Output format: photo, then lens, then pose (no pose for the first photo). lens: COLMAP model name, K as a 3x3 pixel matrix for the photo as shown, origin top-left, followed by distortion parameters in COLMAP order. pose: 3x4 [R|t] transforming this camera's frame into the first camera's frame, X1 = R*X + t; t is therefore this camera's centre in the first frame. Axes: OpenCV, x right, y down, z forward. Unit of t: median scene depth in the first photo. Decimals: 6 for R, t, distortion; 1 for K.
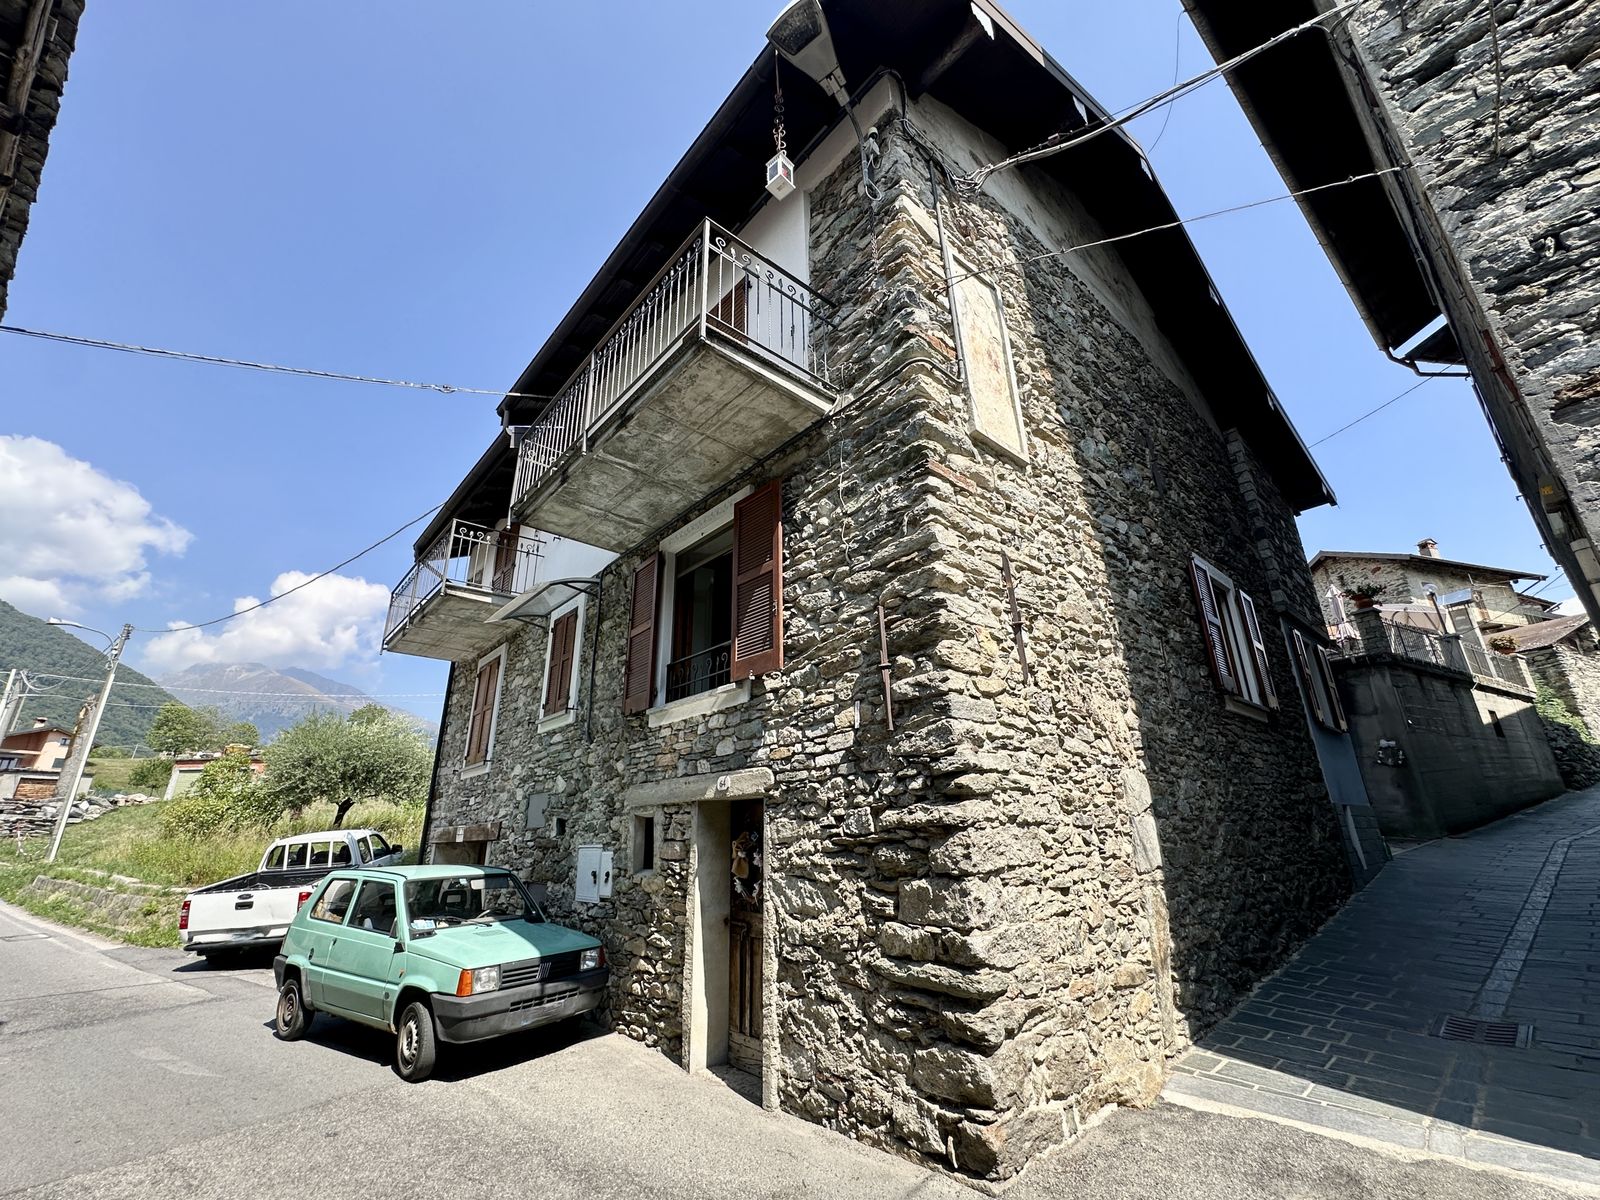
lens RADIAL K [[653.0, 0, 781.6], [0, 653.0, 602.2], [0, 0, 1]] dist [-0.001599, -0.000179]
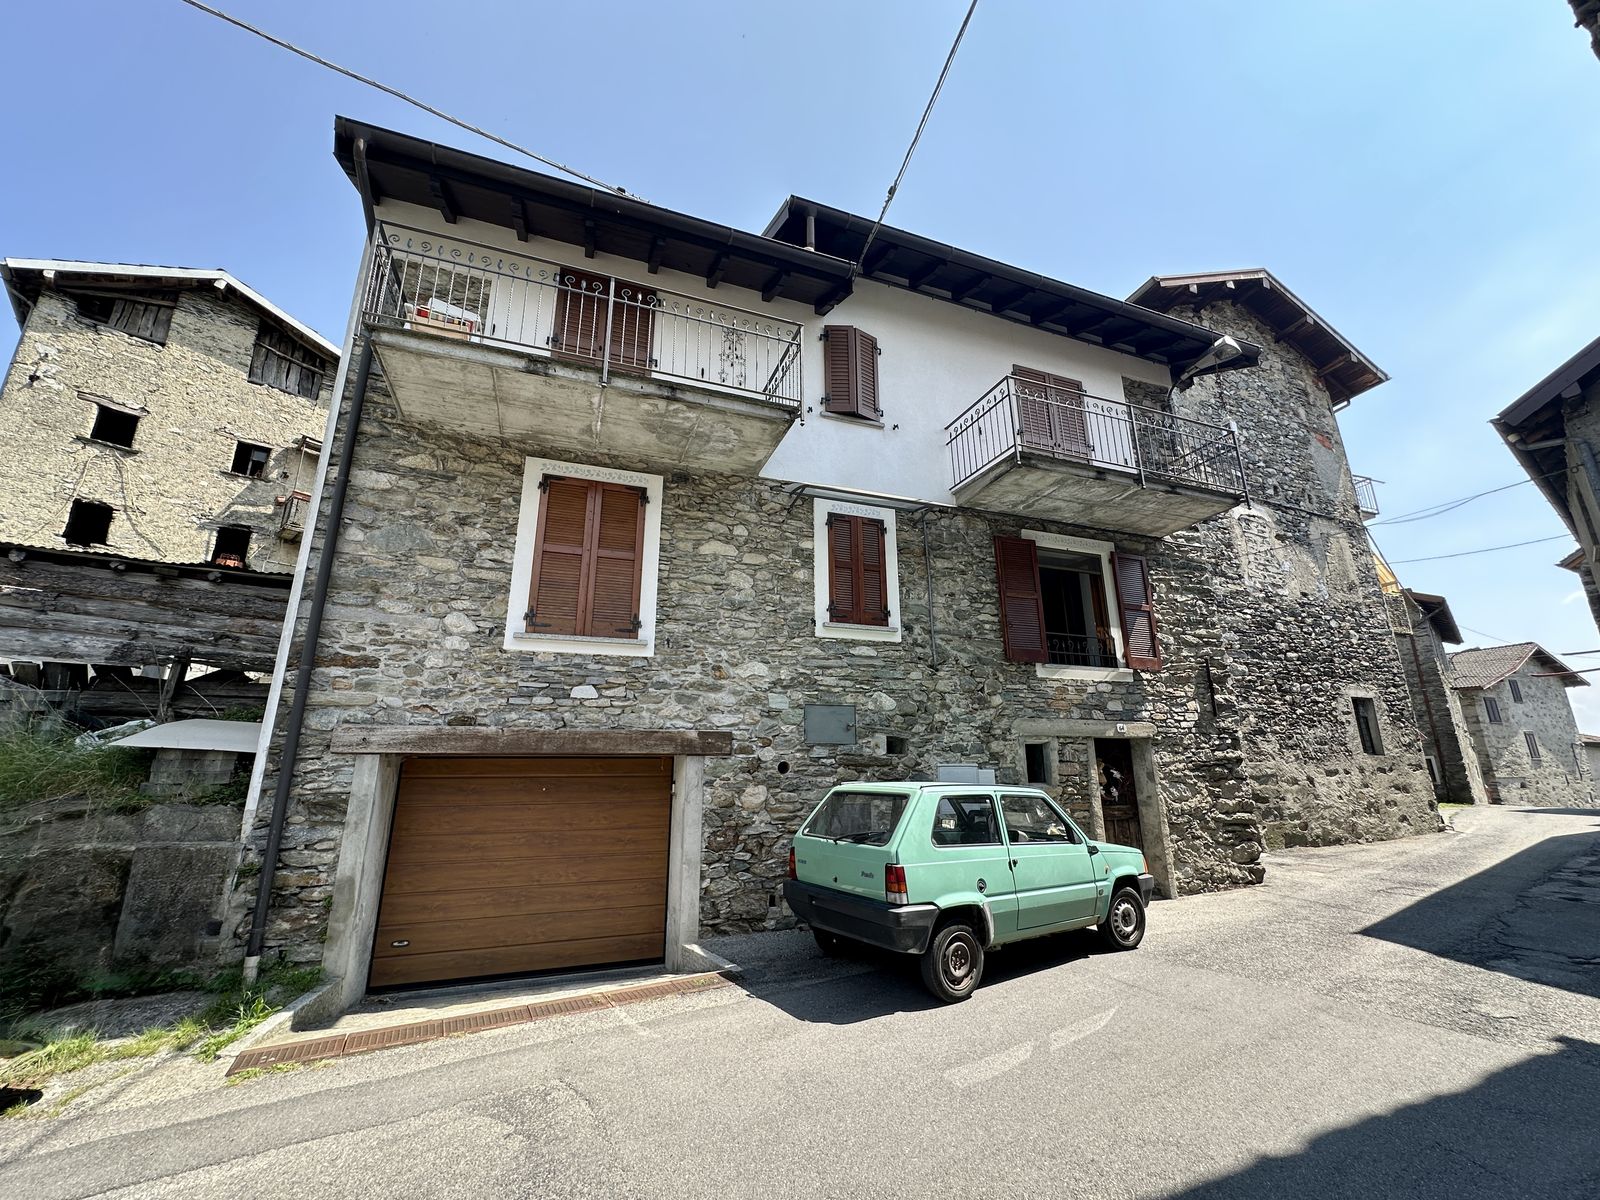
lens RADIAL K [[653.0, 0, 781.6], [0, 653.0, 602.2], [0, 0, 1]] dist [-0.001599, -0.000179]
pose [[0.355586, 0.259458, 0.897909, -2.284588], [-0.320415, 0.936319, -0.143667, 0.581534], [-0.878005, -0.236618, 0.416076, 1.363200]]
